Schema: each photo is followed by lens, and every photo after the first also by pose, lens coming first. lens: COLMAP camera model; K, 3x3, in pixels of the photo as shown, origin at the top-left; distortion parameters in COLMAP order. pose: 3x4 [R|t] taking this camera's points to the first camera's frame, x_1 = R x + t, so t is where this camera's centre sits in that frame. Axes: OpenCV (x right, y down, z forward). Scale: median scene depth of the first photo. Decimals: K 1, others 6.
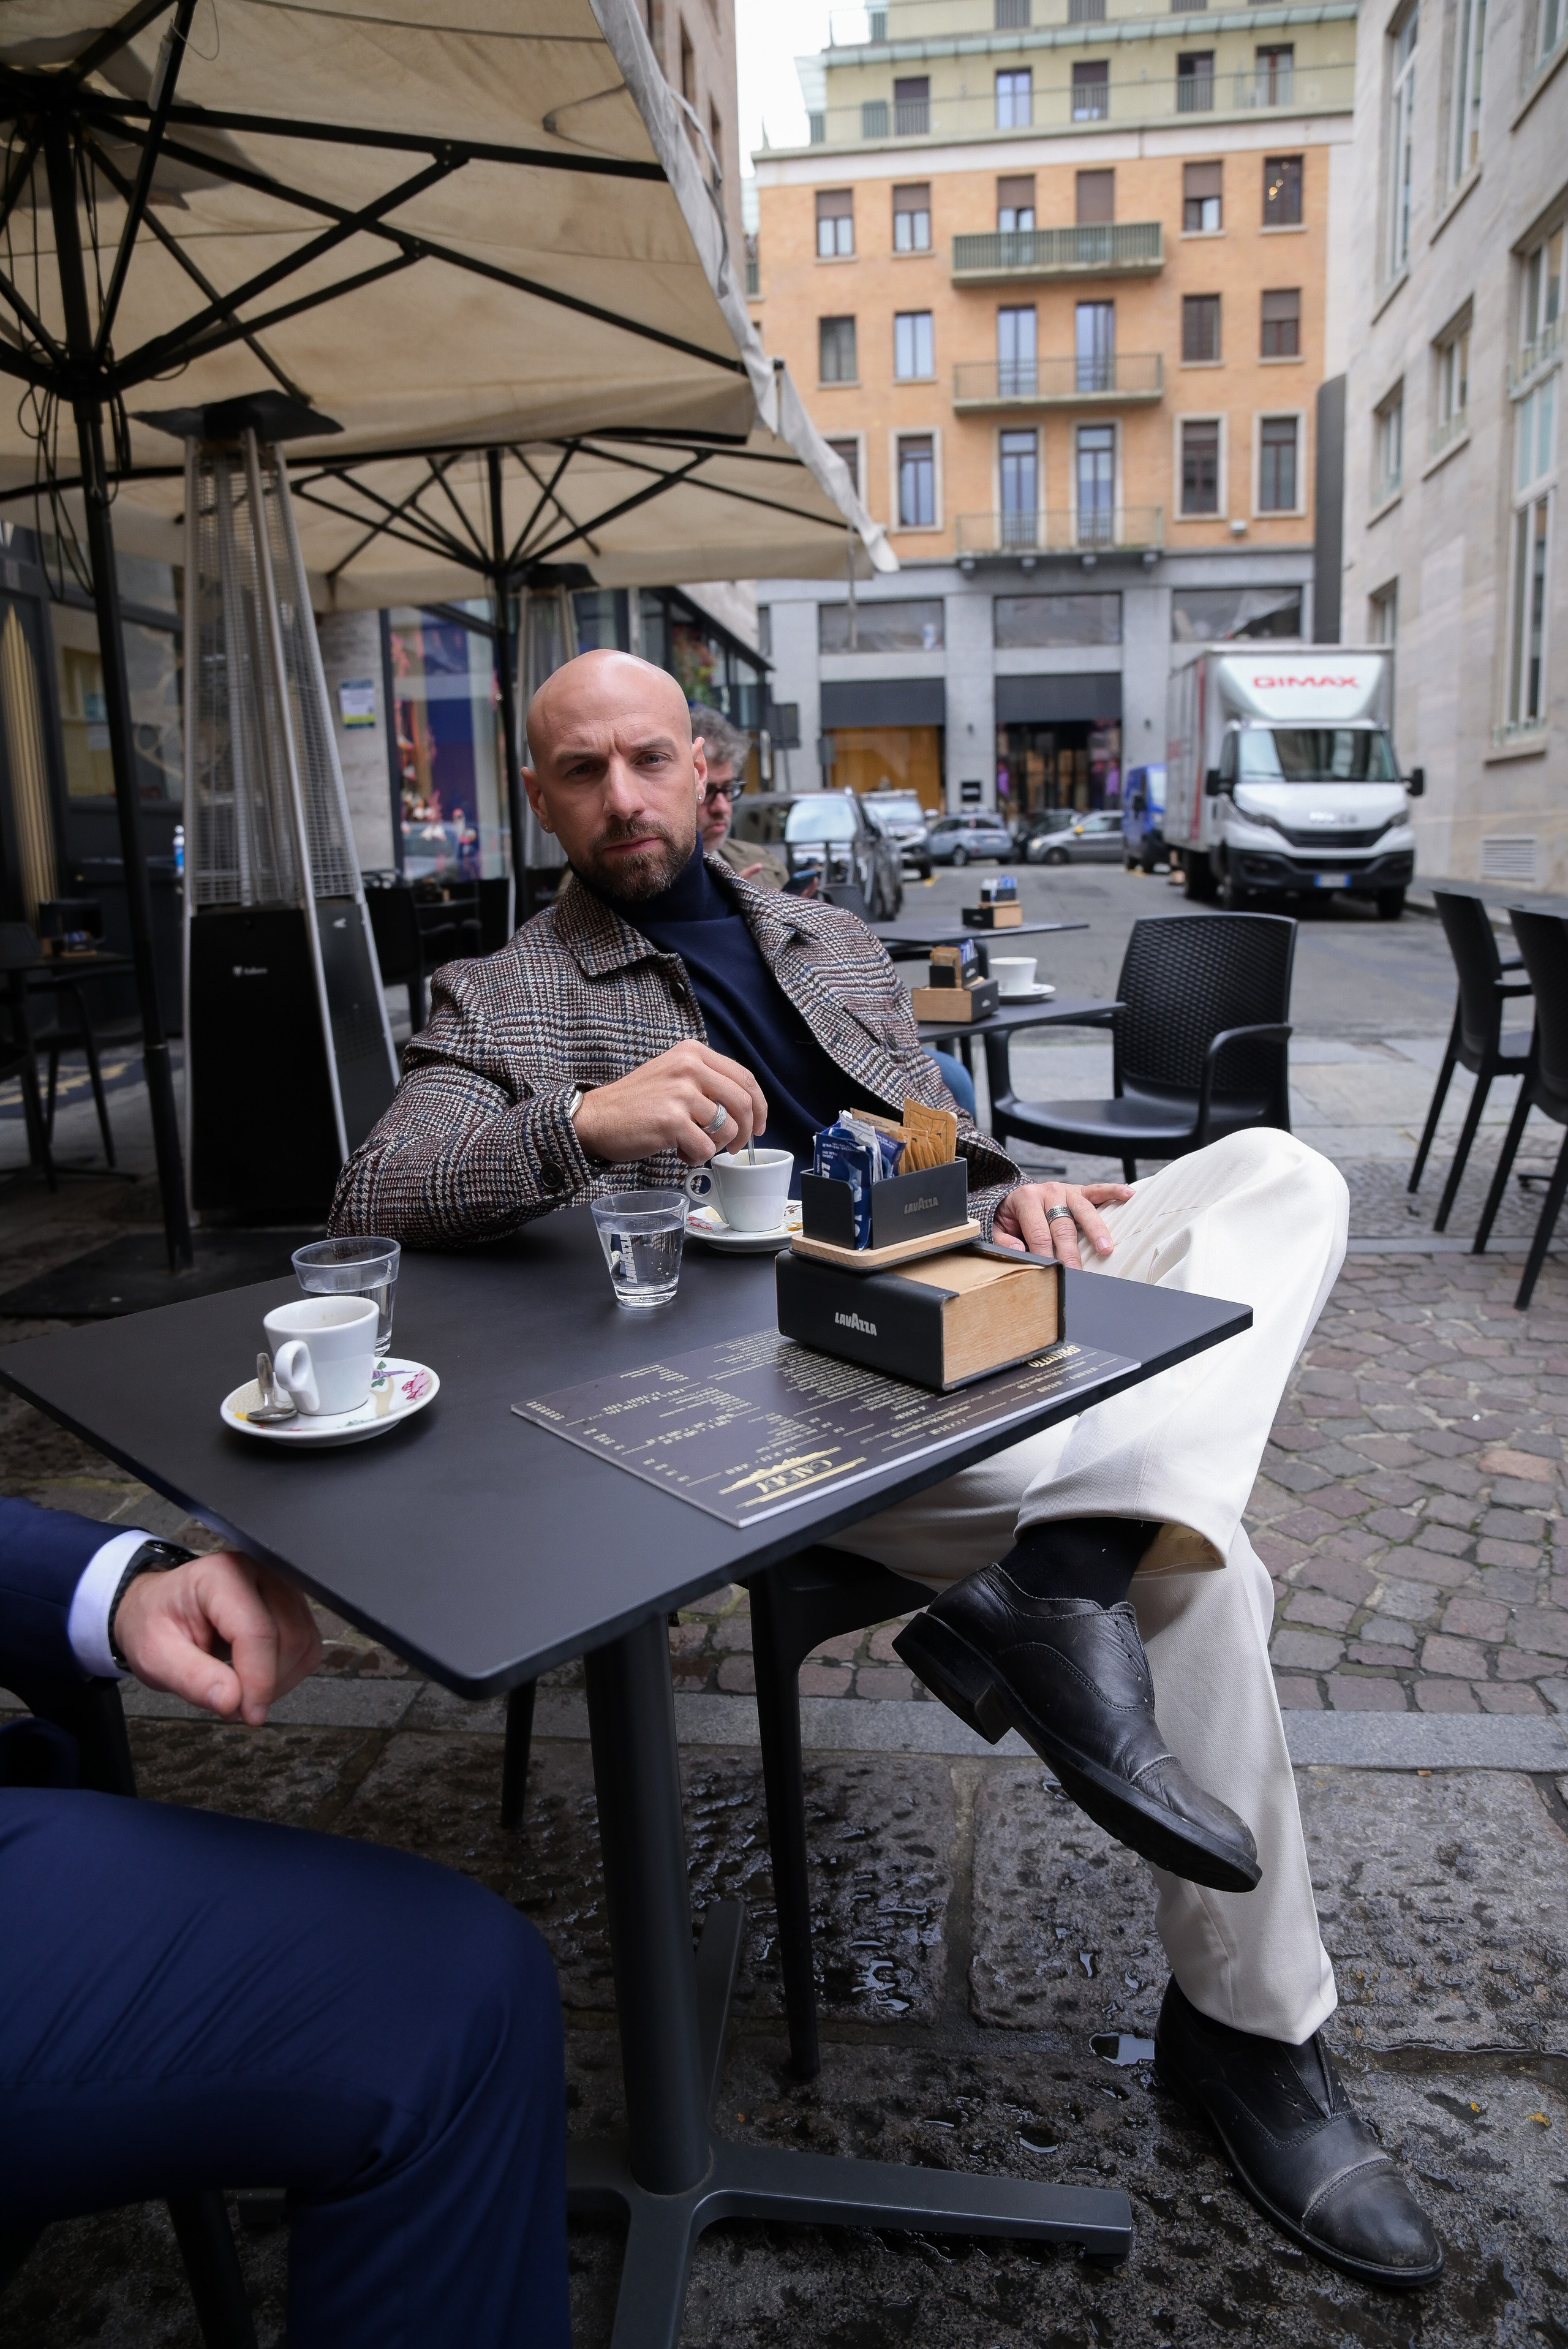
lens RADIAL K [[1605.3, 0, 769.4], [0, 1605.3, 1183.4], [0, 0, 1]] dist [-0.096302, 0.050790]
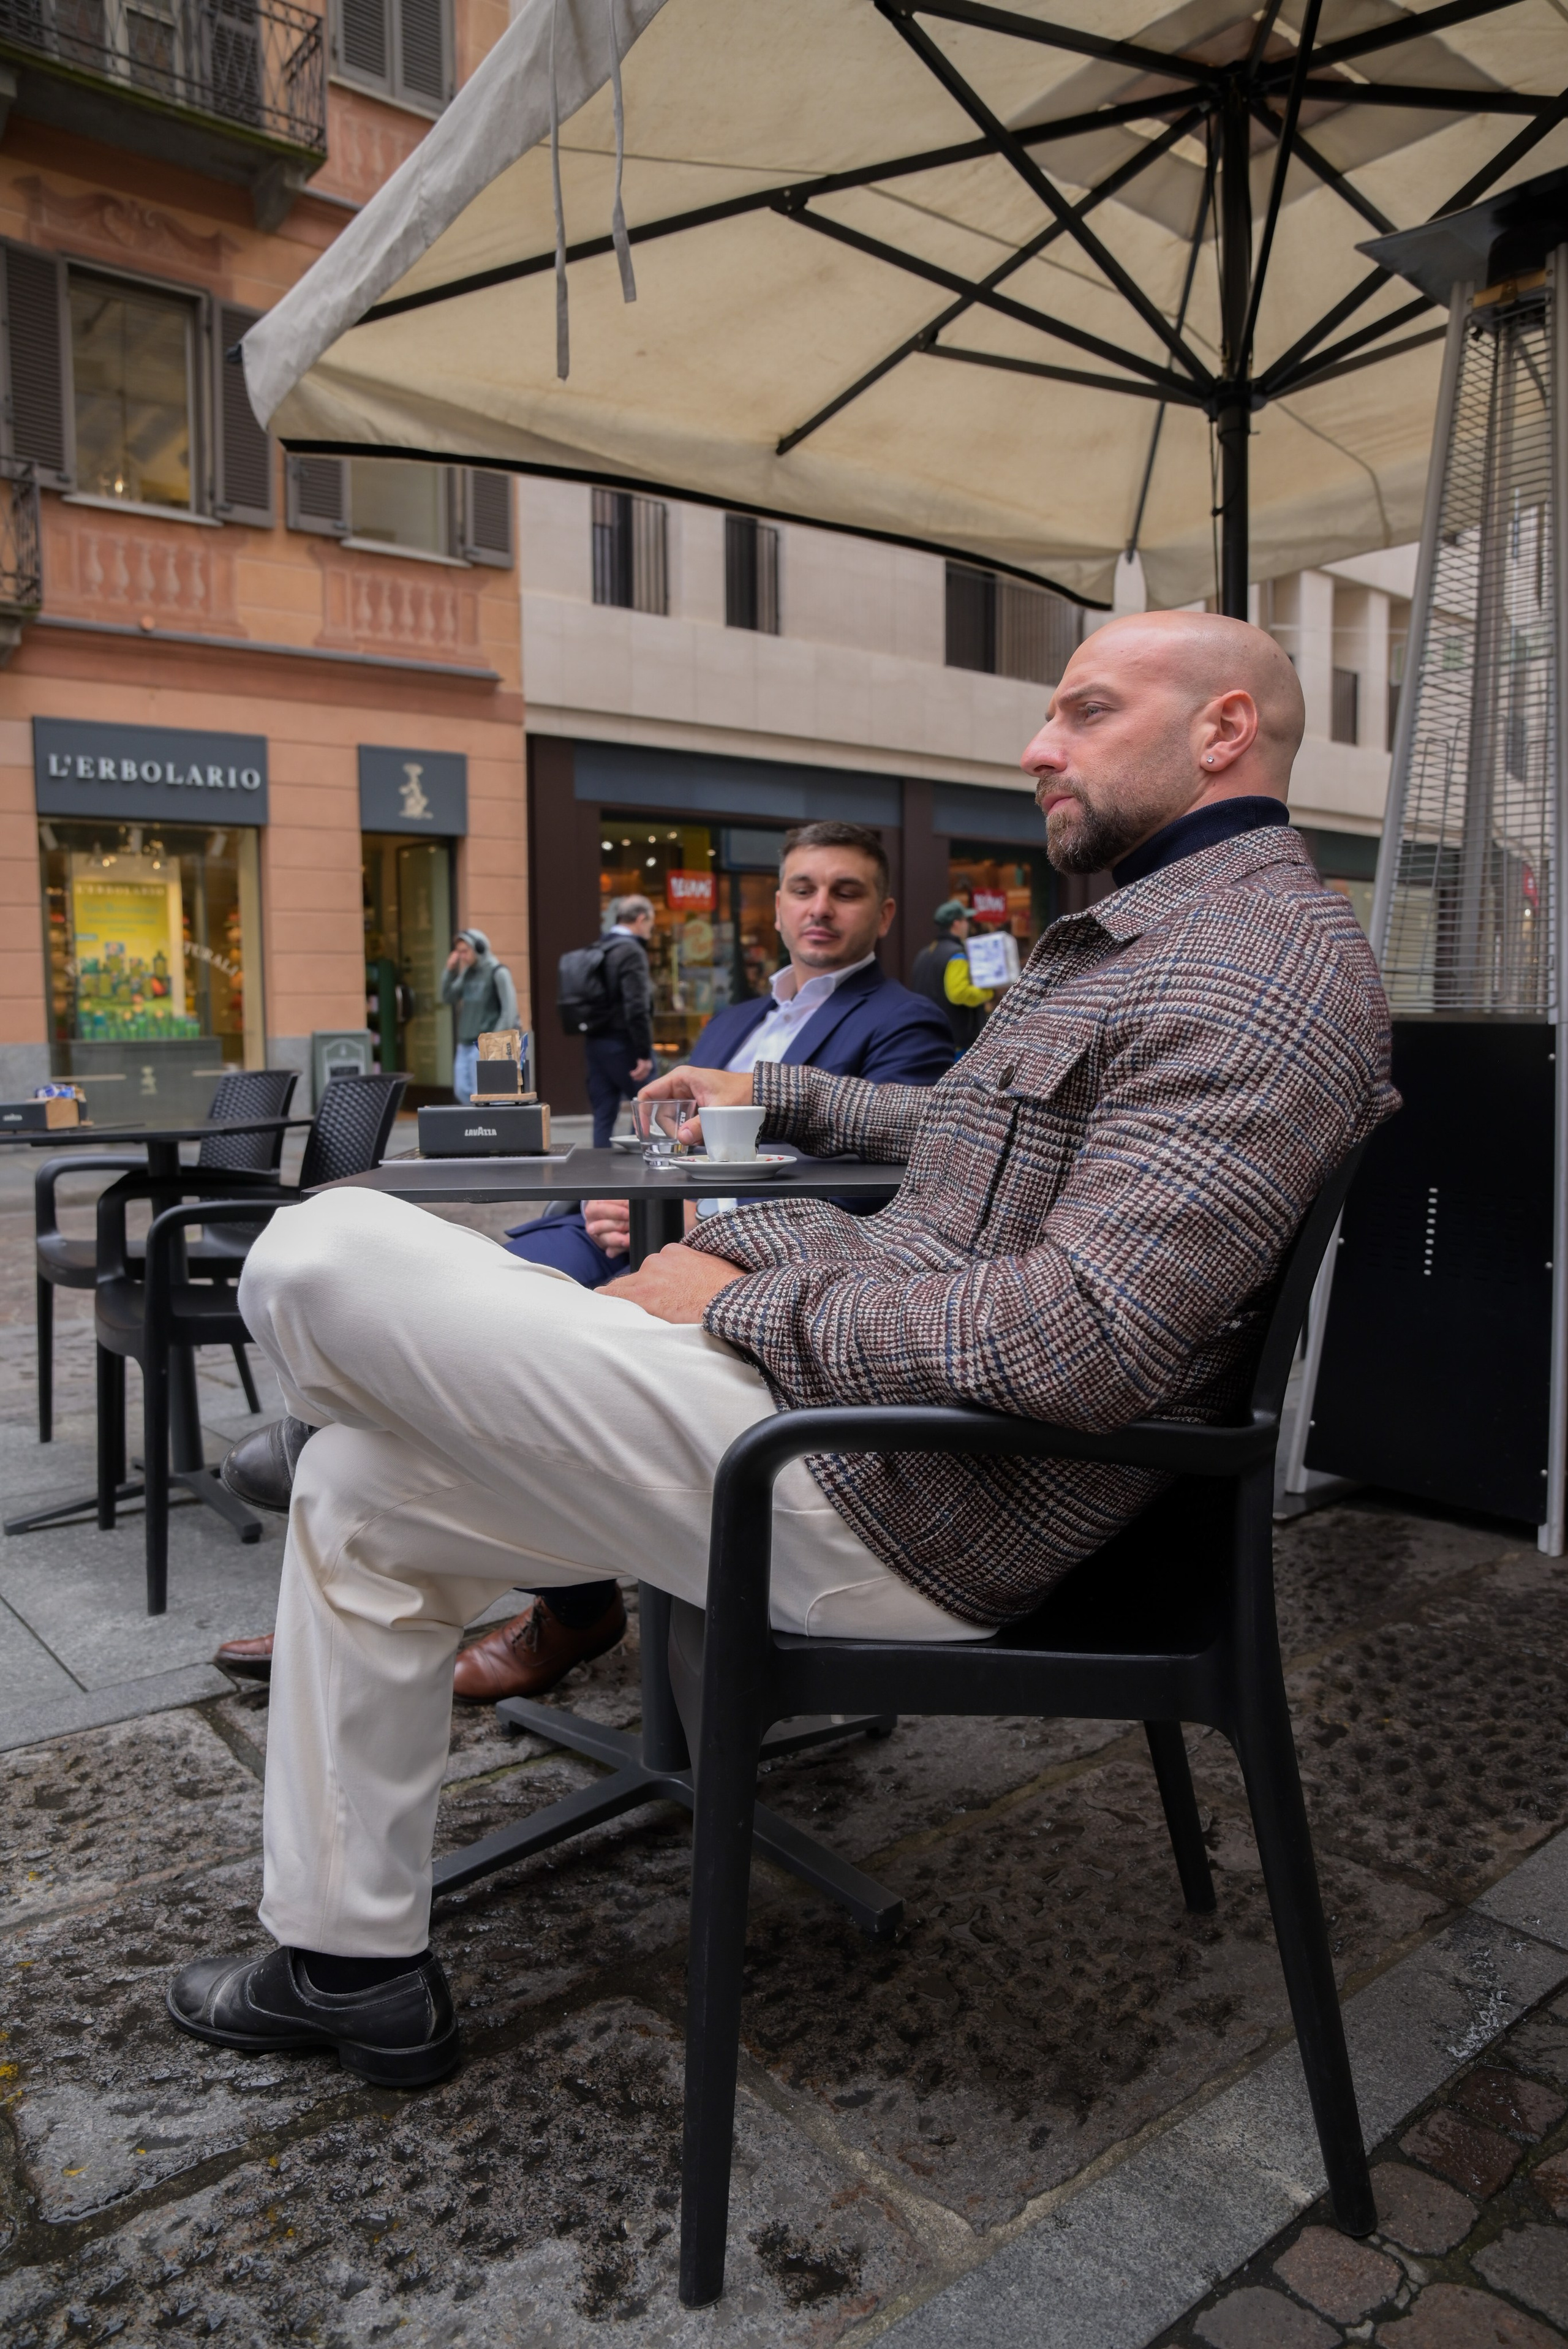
lens RADIAL K [[1605.3, 0, 769.4], [0, 1605.3, 1183.4], [0, 0, 1]] dist [-0.096302, 0.050790]
pose [[-0.696592, 0.114166, -0.708326, 0.670744], [-0.116500, 0.956158, 0.268682, -0.230209], [0.707945, 0.269682, -0.652752, 1.466772]]
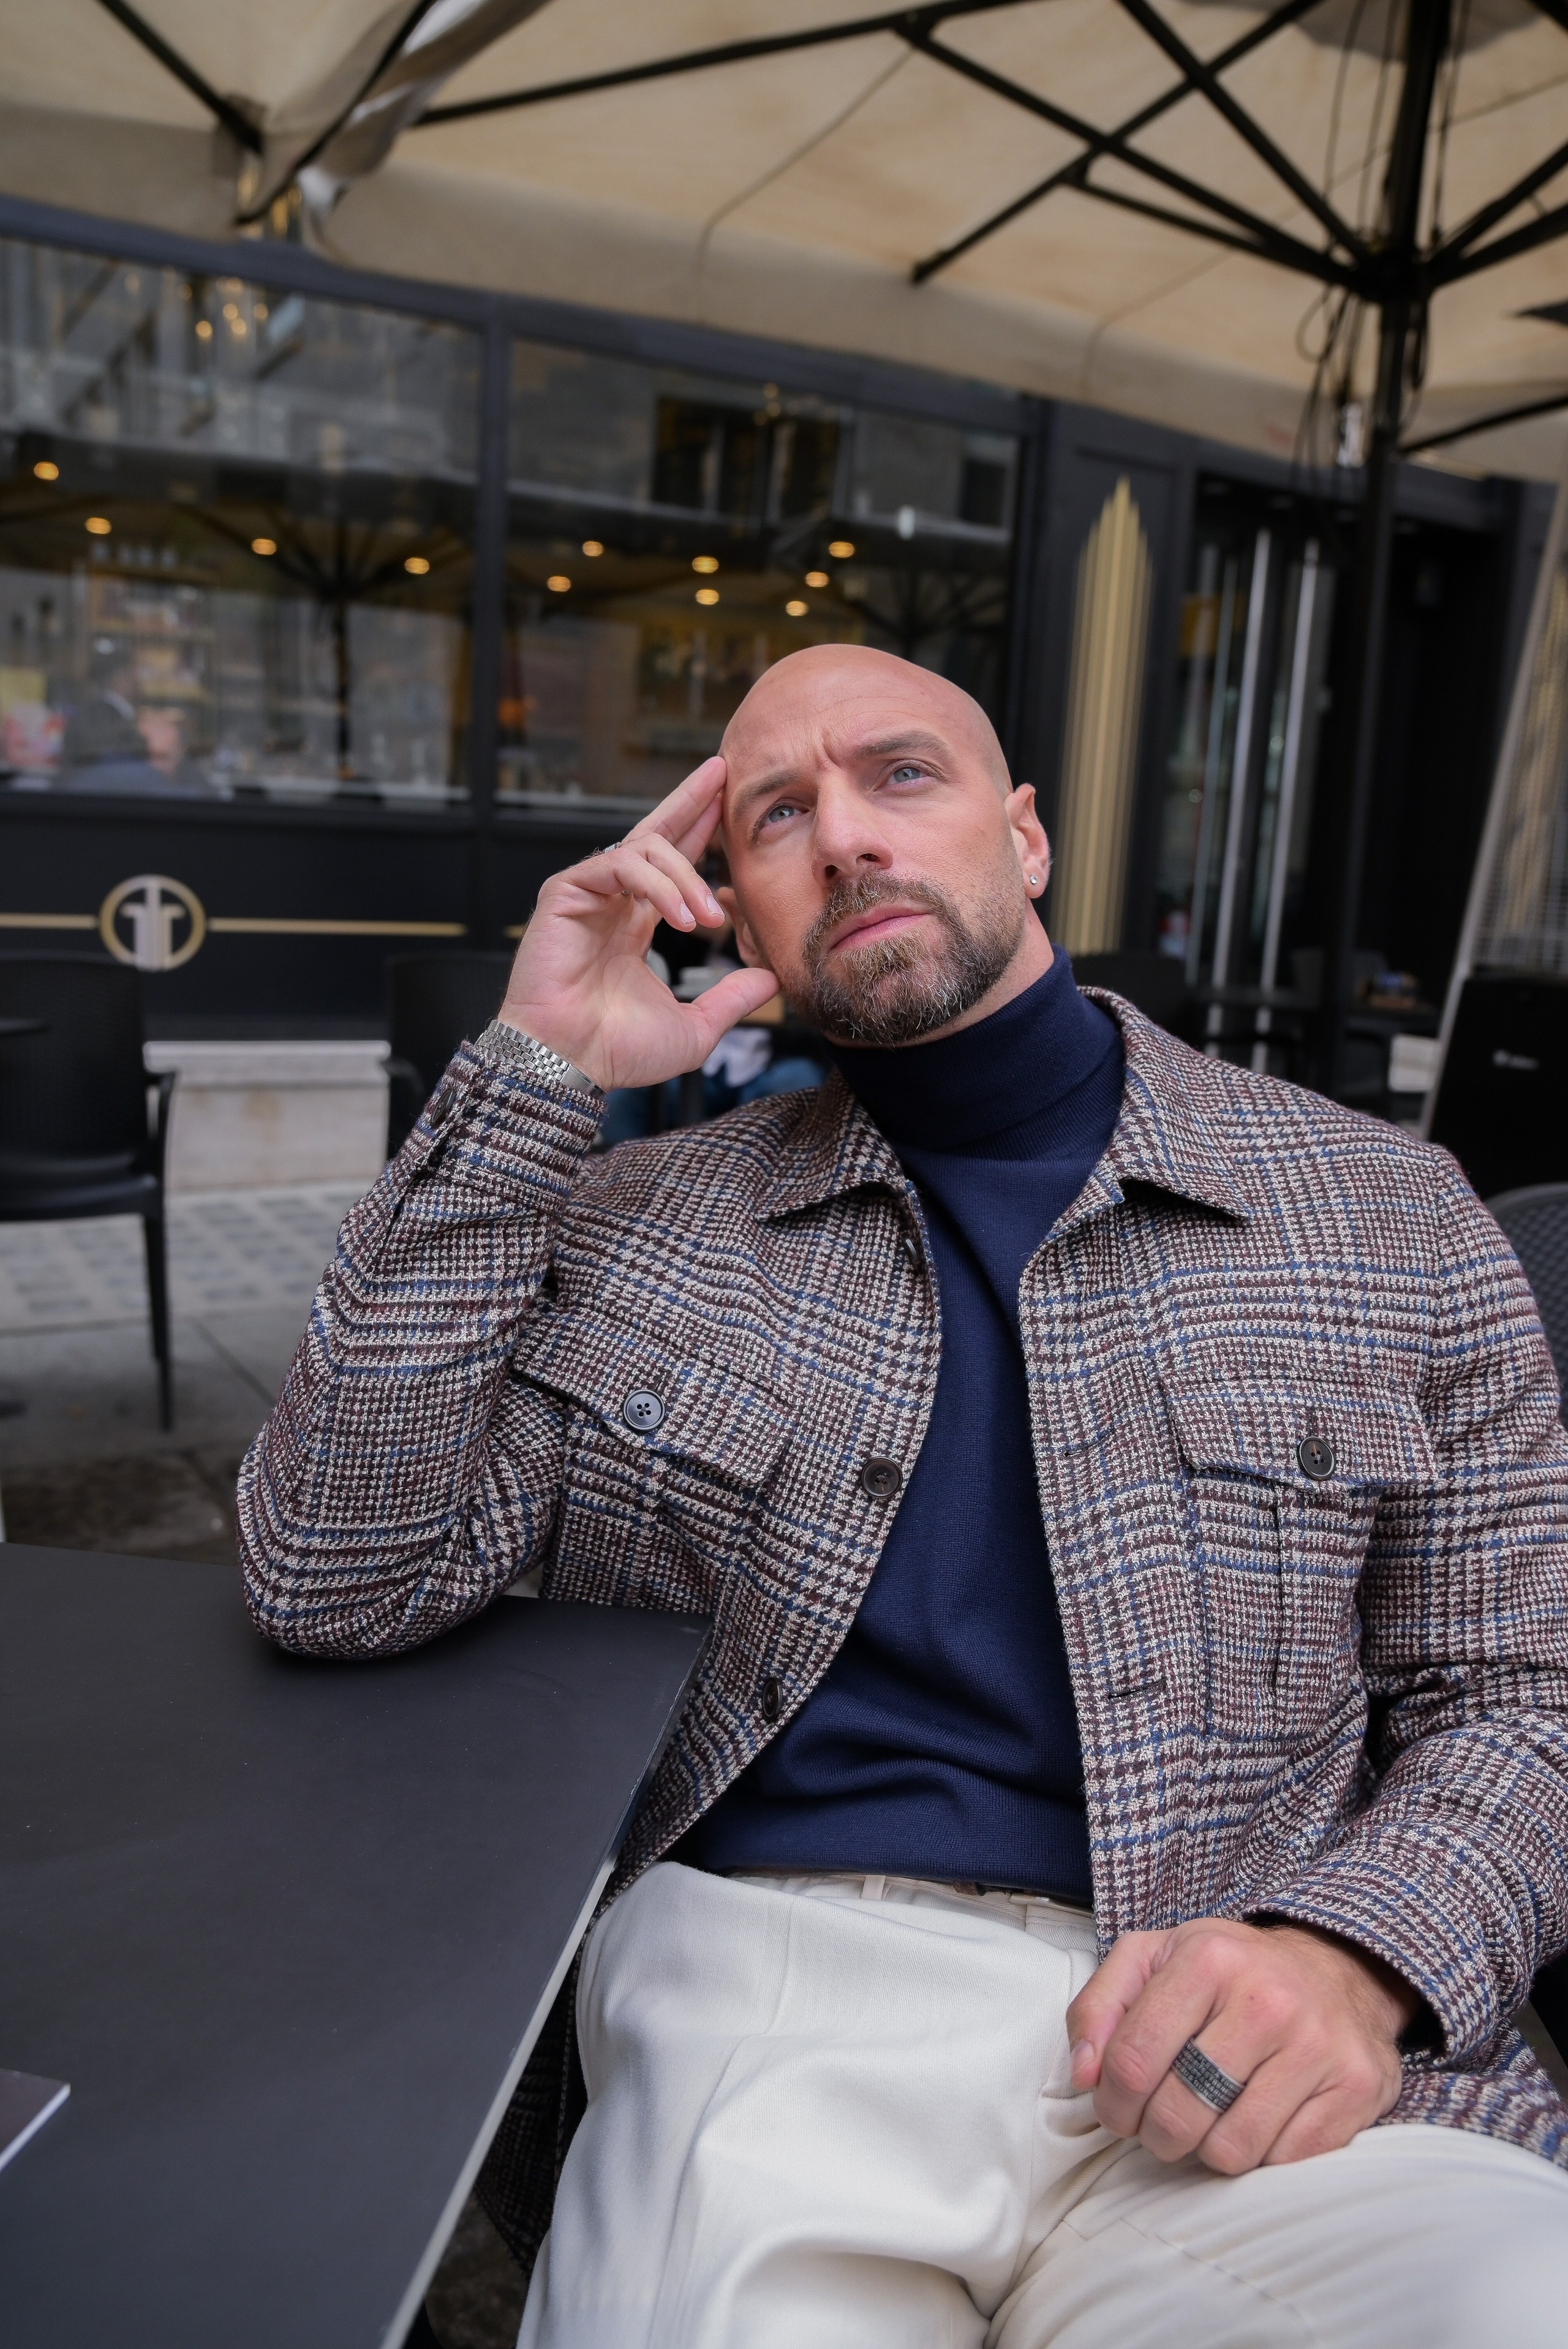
lens RADIAL K [[1866.1, 0, 765.8], [0, 1866.1, 1173.3], [0, 0, 1]] dist [-0.073259, 0.082130]
pose [[0.597110, 0.205918, -0.775279, 0.387010], [-0.236292, 0.968759, 0.075318, -0.182524], [0.766568, 0.138219, 0.627112, 0.565675]]
